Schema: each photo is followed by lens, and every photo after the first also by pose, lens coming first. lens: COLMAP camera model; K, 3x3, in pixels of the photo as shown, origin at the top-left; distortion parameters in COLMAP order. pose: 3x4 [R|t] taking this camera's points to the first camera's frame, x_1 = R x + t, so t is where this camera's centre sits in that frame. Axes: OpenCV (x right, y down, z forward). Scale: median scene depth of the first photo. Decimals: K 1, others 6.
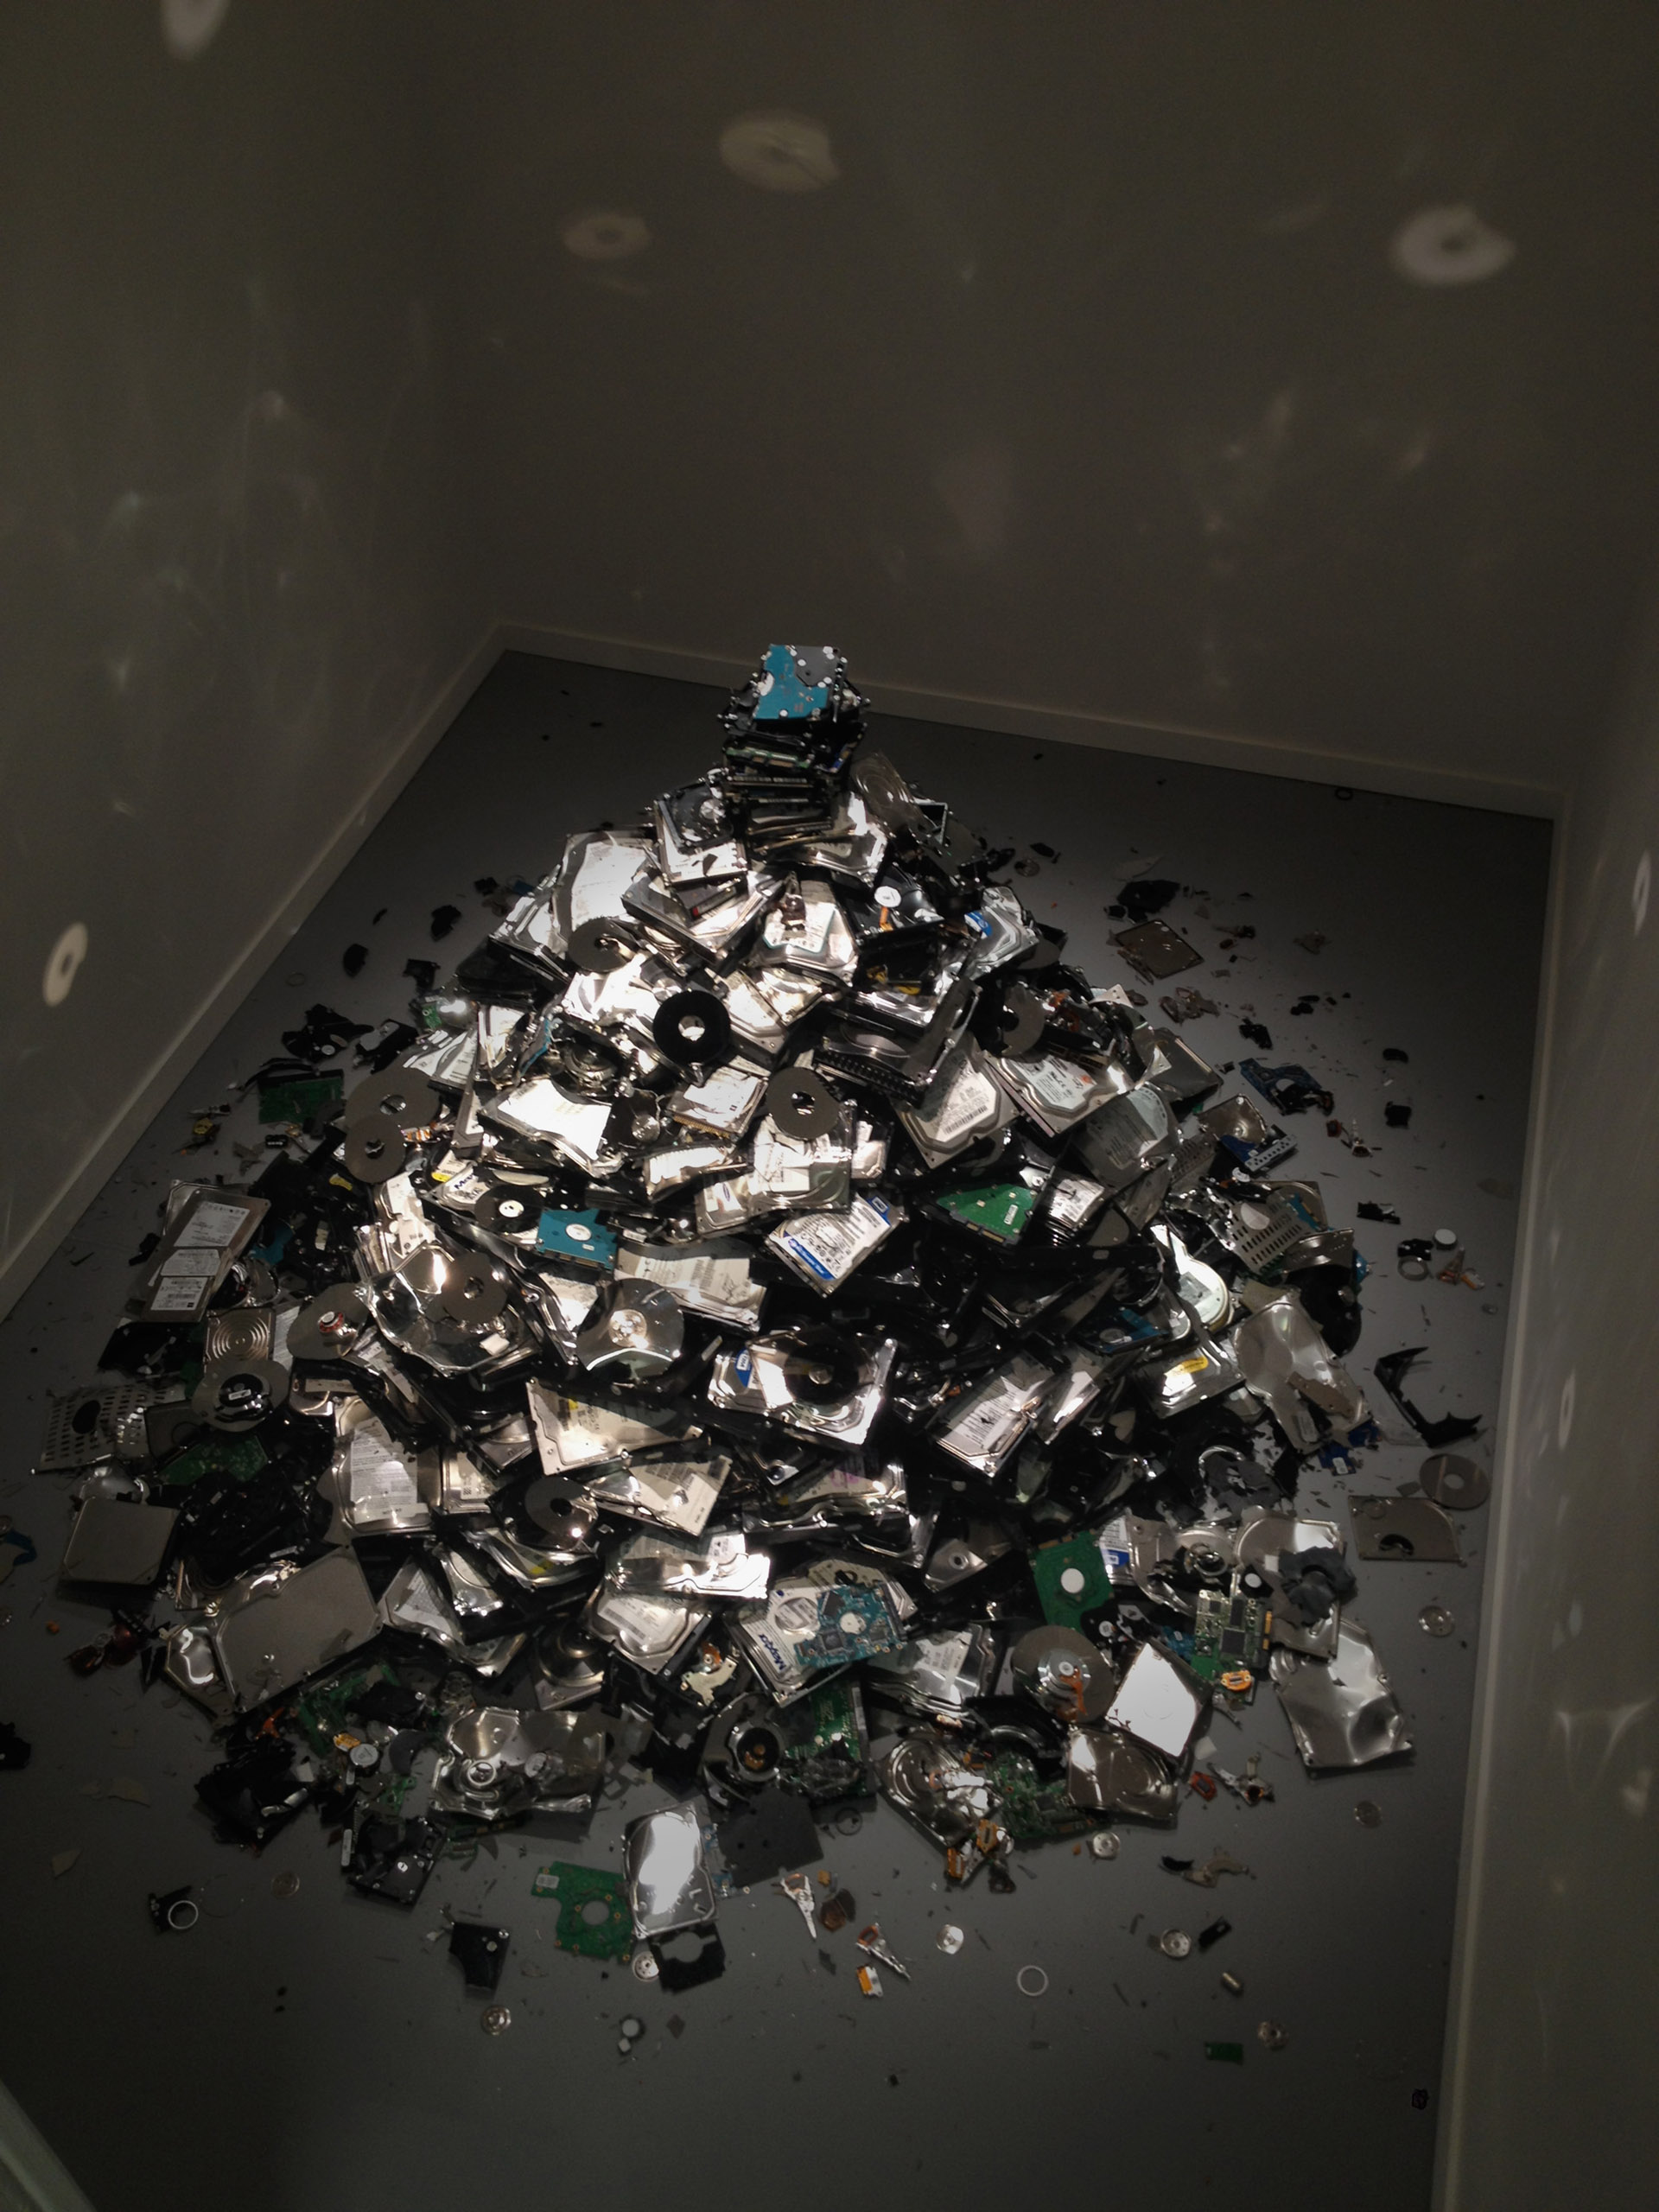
lens RADIAL K [[2515.8, 0, 843.1], [0, 2515.8, 1104.7], [0, 0, 1]] dist [-0.025091, 0.000000]
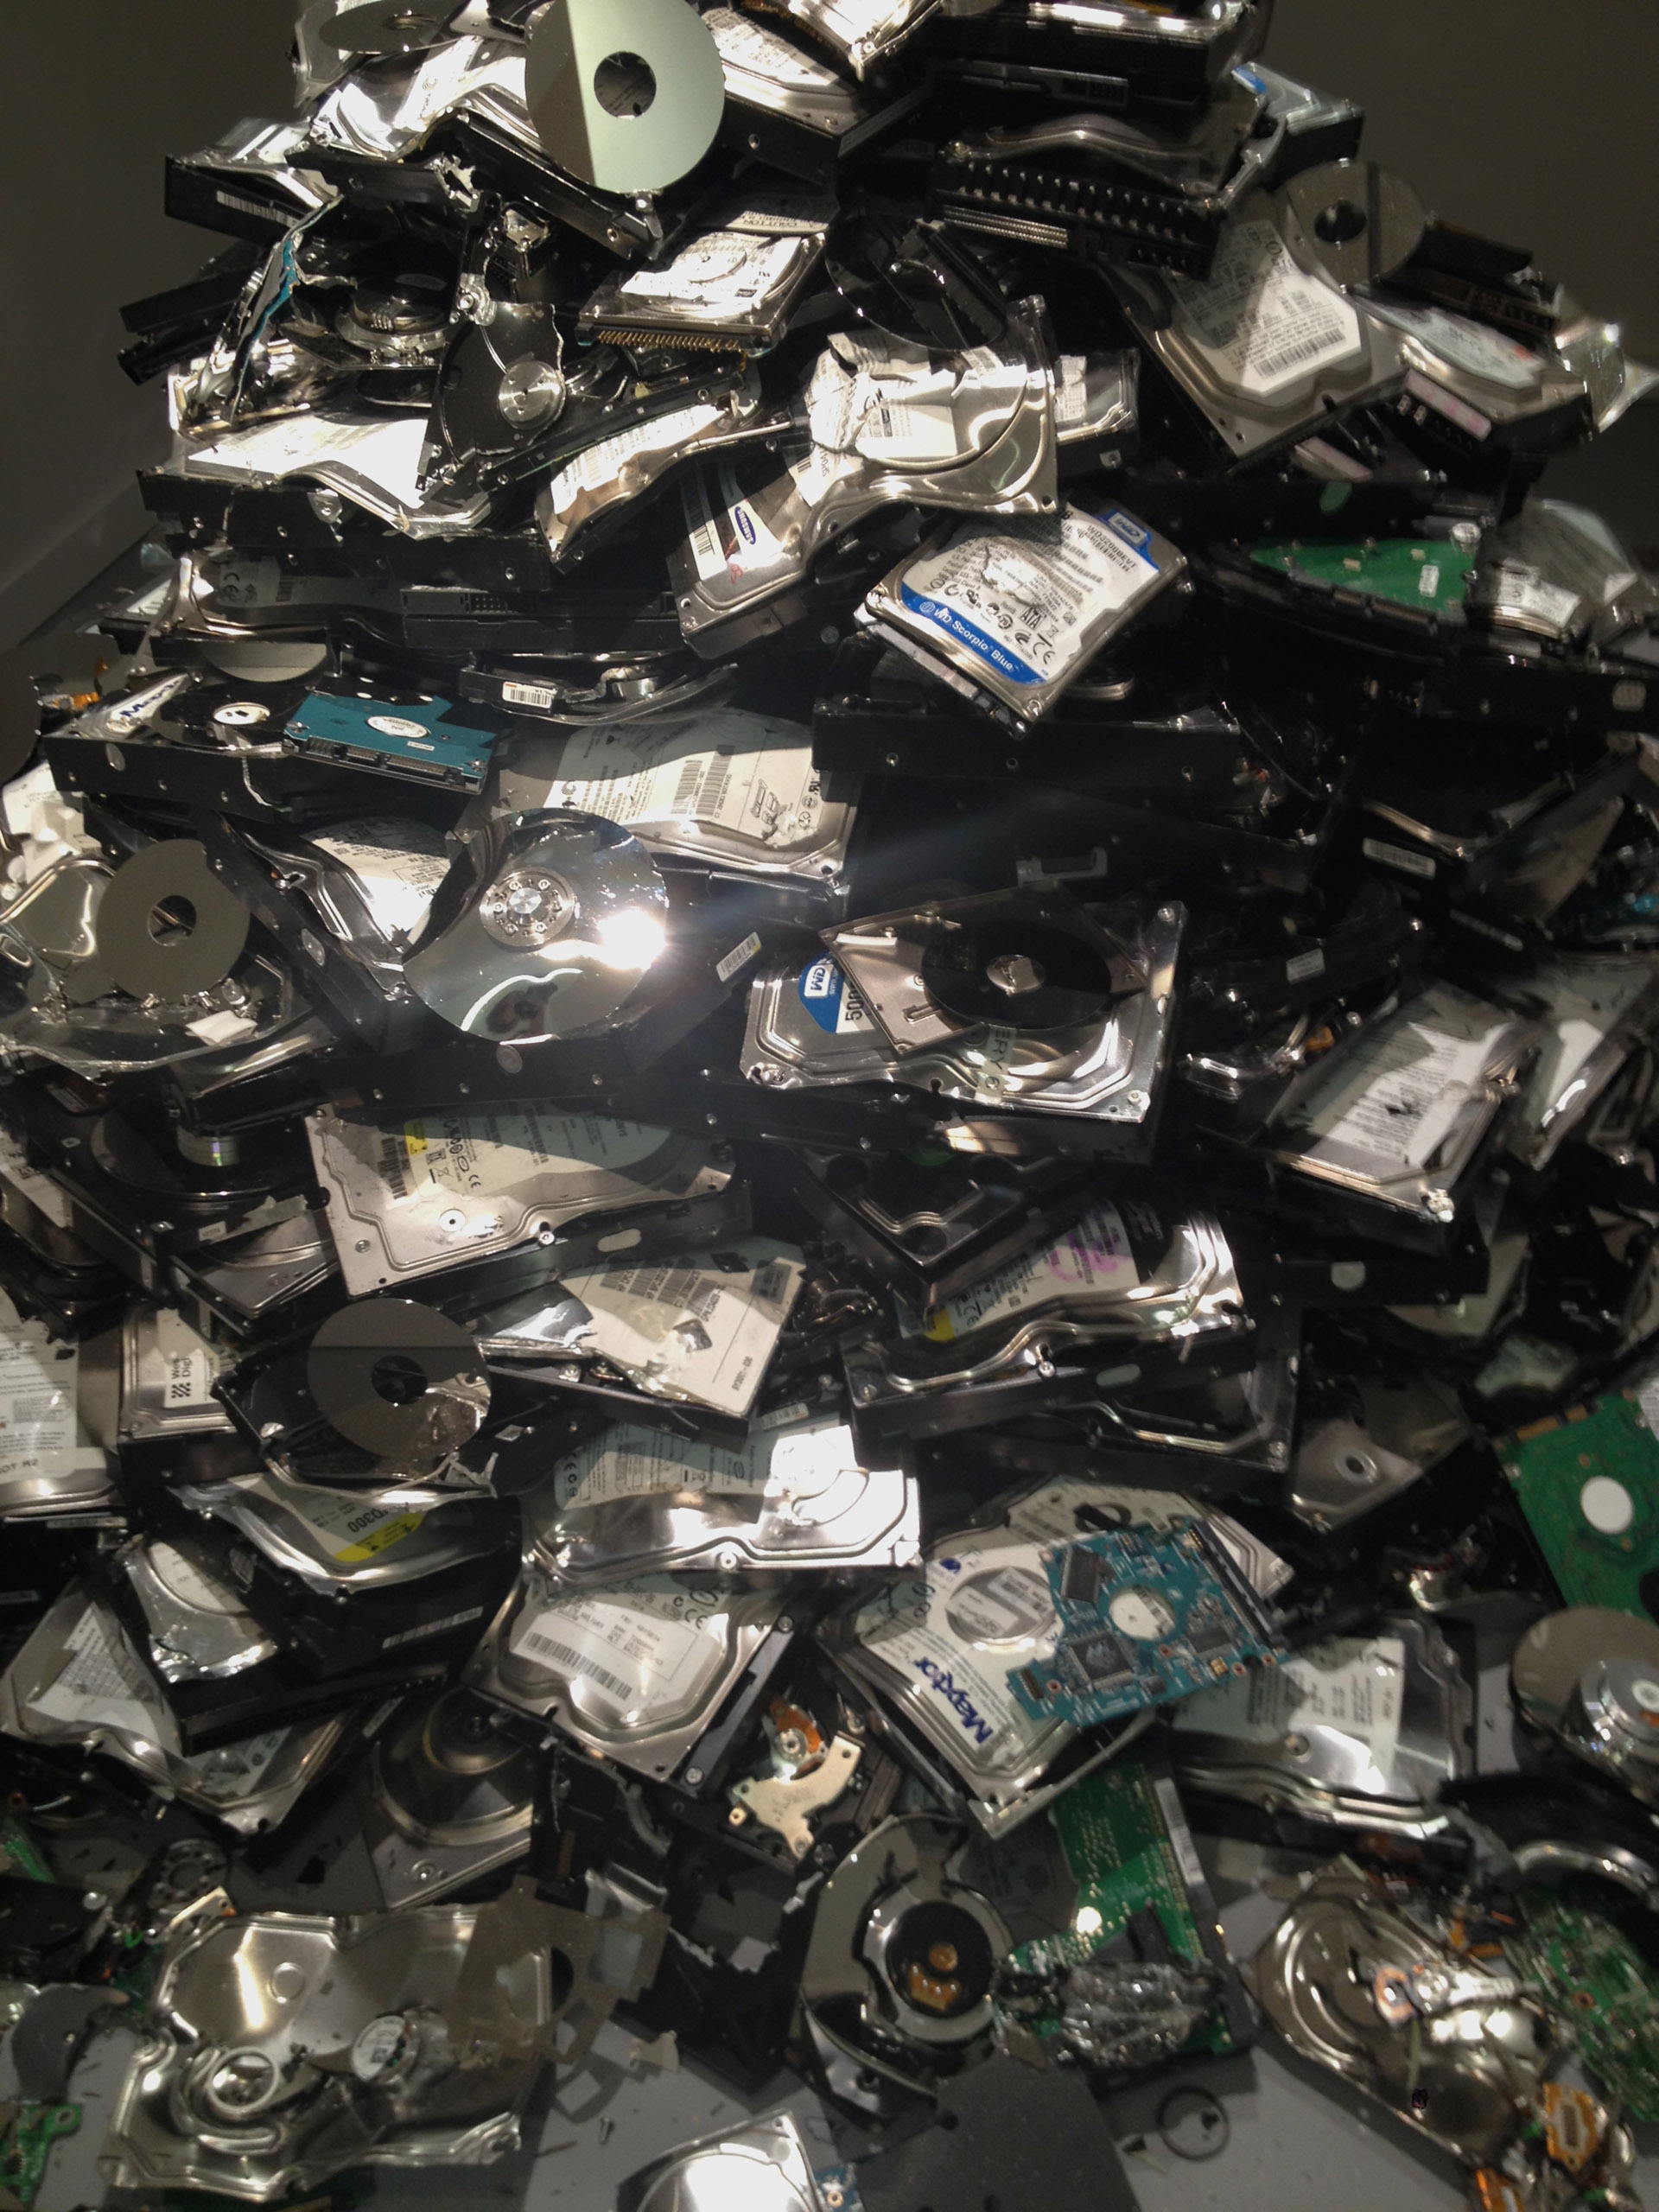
lens RADIAL K [[2515.8, 0, 810.4], [0, 2515.8, 1108.0], [0, 0, 1]] dist [-0.025091, 0.000000]
pose [[0.996335, -0.084799, 0.011187, -0.046804], [0.085520, 0.989959, -0.112547, 0.166734], [-0.001530, 0.113091, 0.993583, 0.591413]]
